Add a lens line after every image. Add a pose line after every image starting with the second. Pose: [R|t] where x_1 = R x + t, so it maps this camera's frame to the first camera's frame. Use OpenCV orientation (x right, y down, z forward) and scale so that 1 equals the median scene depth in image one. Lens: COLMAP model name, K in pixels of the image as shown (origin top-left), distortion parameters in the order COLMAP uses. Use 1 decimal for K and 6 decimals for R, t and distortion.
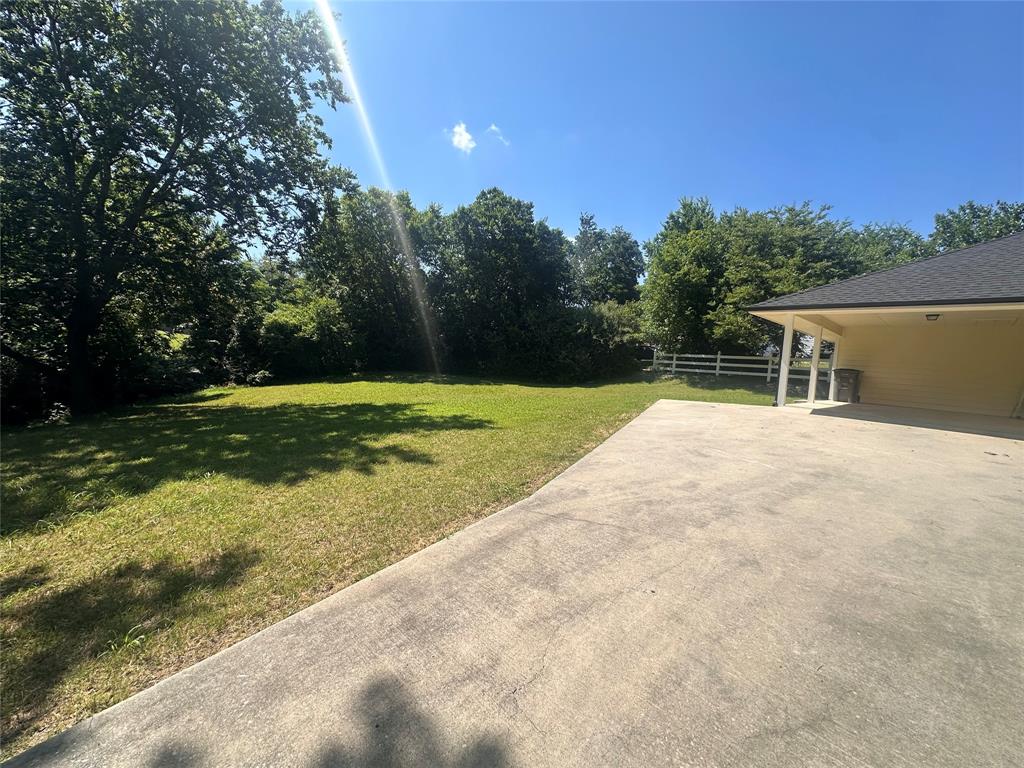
lens RADIAL K [[409.0, 0, 511.7], [0, 409.0, 384.5], [0, 0, 1]] dist [-0.004558, -0.000119]
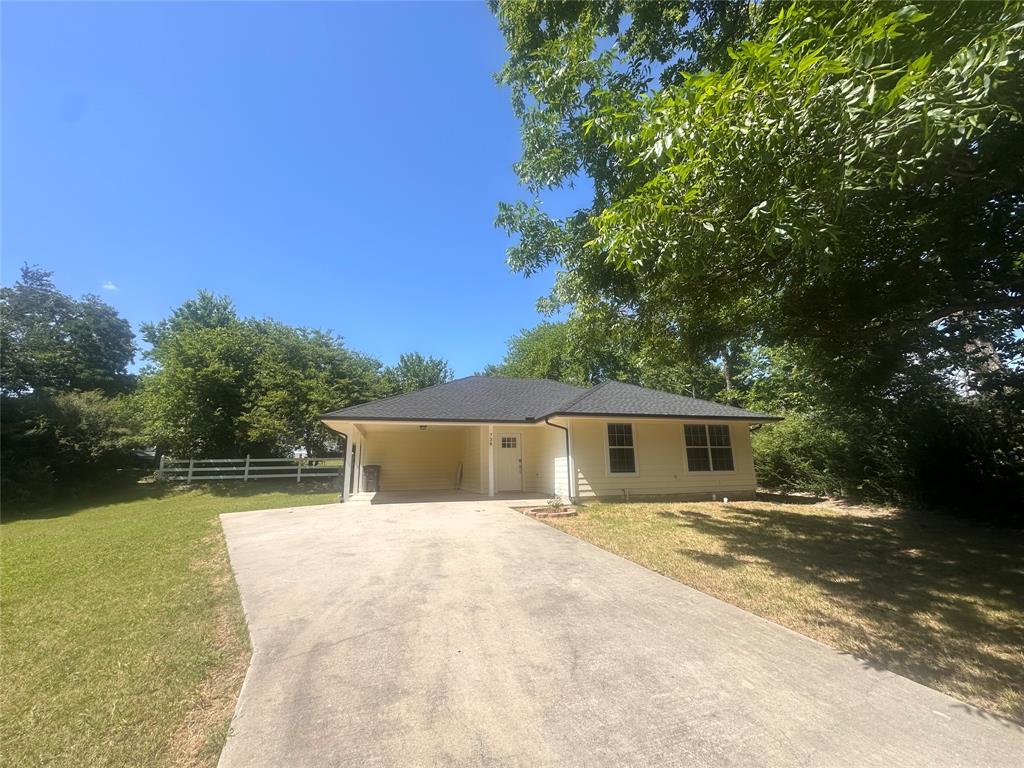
lens RADIAL K [[409.0, 0, 513.7], [0, 409.0, 381.4], [0, 0, 1]] dist [-0.004558, -0.000119]
pose [[0.436884, 0.116226, 0.891978, -0.093708], [0.108075, 0.977652, -0.180324, -0.009260], [-0.893002, 0.175181, 0.414559, 0.016966]]
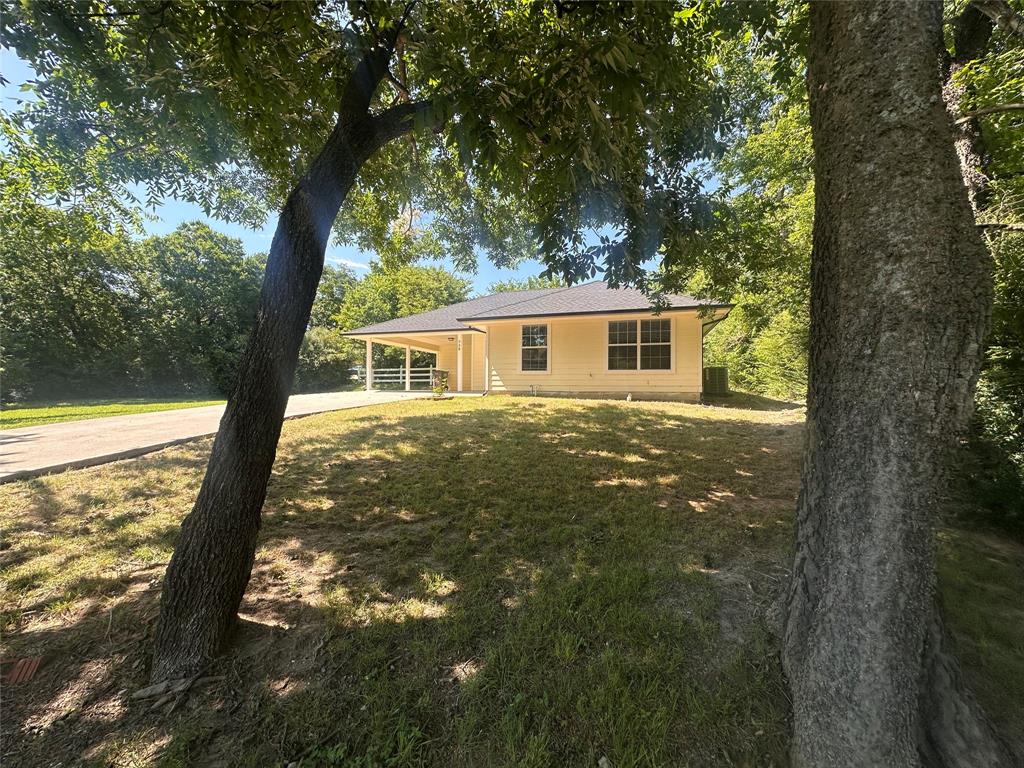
lens RADIAL K [[409.0, 0, 513.3], [0, 409.0, 383.4], [0, 0, 1]] dist [-0.004558, -0.000119]
pose [[0.869015, -0.053473, 0.491887, 0.158268], [0.085532, 0.995411, -0.042898, 0.067916], [-0.487336, 0.079351, 0.869601, -0.356948]]
